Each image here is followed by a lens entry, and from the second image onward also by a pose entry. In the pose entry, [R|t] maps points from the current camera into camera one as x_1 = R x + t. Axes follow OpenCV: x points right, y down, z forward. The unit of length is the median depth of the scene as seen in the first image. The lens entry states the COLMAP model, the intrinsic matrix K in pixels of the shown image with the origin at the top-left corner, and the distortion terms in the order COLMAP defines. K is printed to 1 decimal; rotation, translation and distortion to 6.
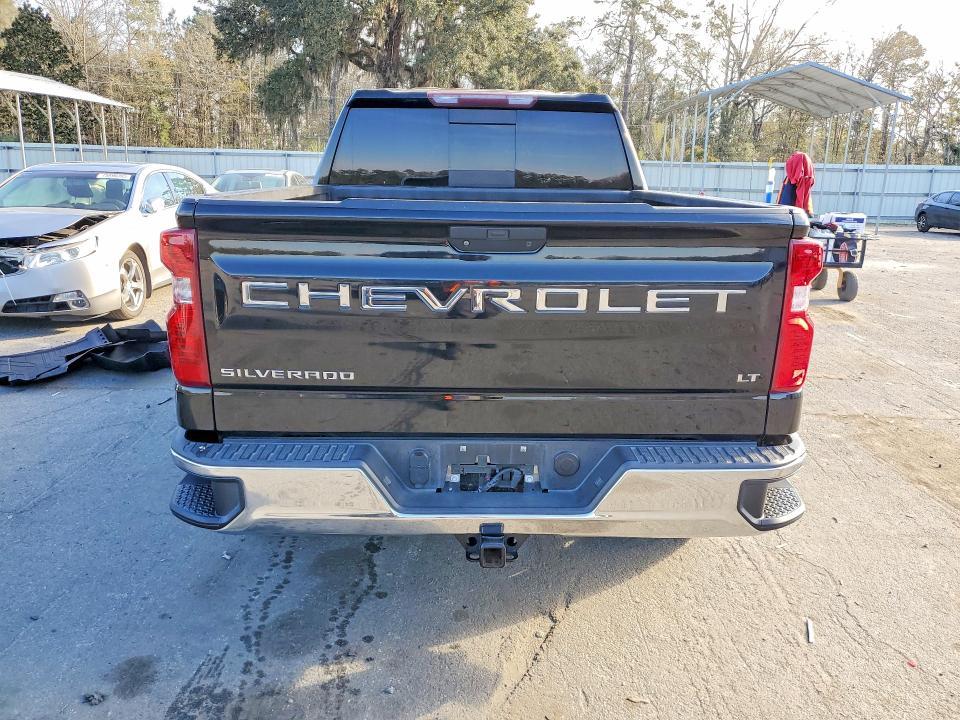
lens RADIAL K [[761.4, 0, 483.5], [0, 761.4, 362.8], [0, 0, 1]] dist [0.010897, 0.000625]
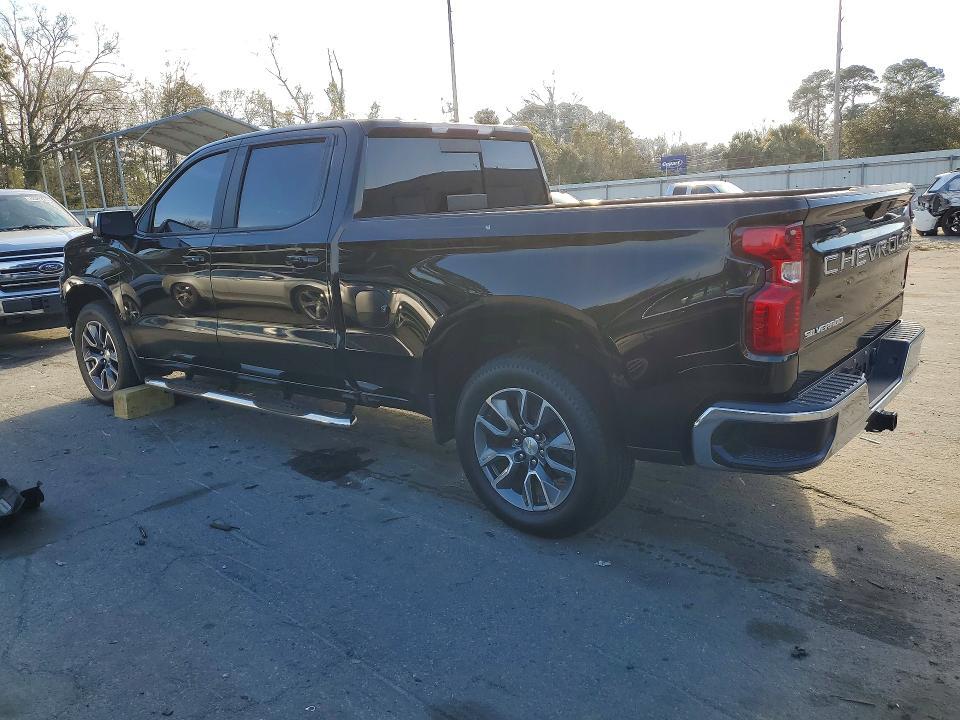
lens RADIAL K [[761.4, 0, 483.5], [0, 761.4, 362.8], [0, 0, 1]] dist [0.010897, 0.000625]
pose [[0.653318, -0.216203, 0.725556, -1.211442], [0.255347, 0.965128, 0.057668, -0.114477], [-0.712723, 0.147593, 0.685742, 0.407493]]
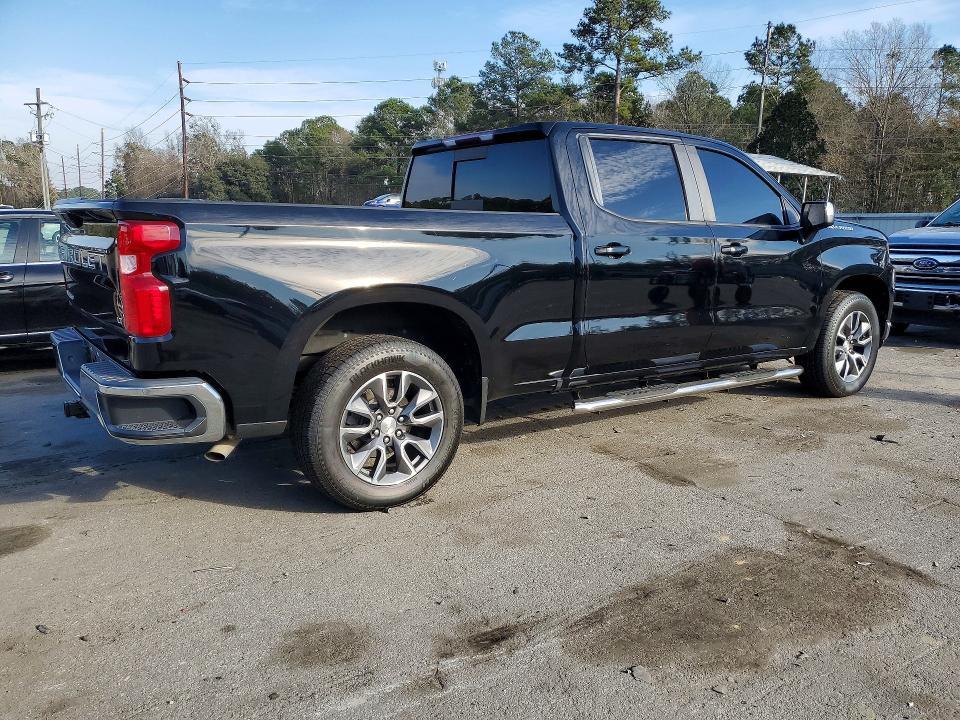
lens RADIAL K [[761.4, 0, 483.5], [0, 761.4, 362.8], [0, 0, 1]] dist [0.010897, 0.000625]
pose [[0.554095, 0.136656, -0.821160, 1.460086], [-0.211001, 0.977276, 0.020259, -0.056597], [0.805269, 0.162040, 0.570338, 0.586805]]
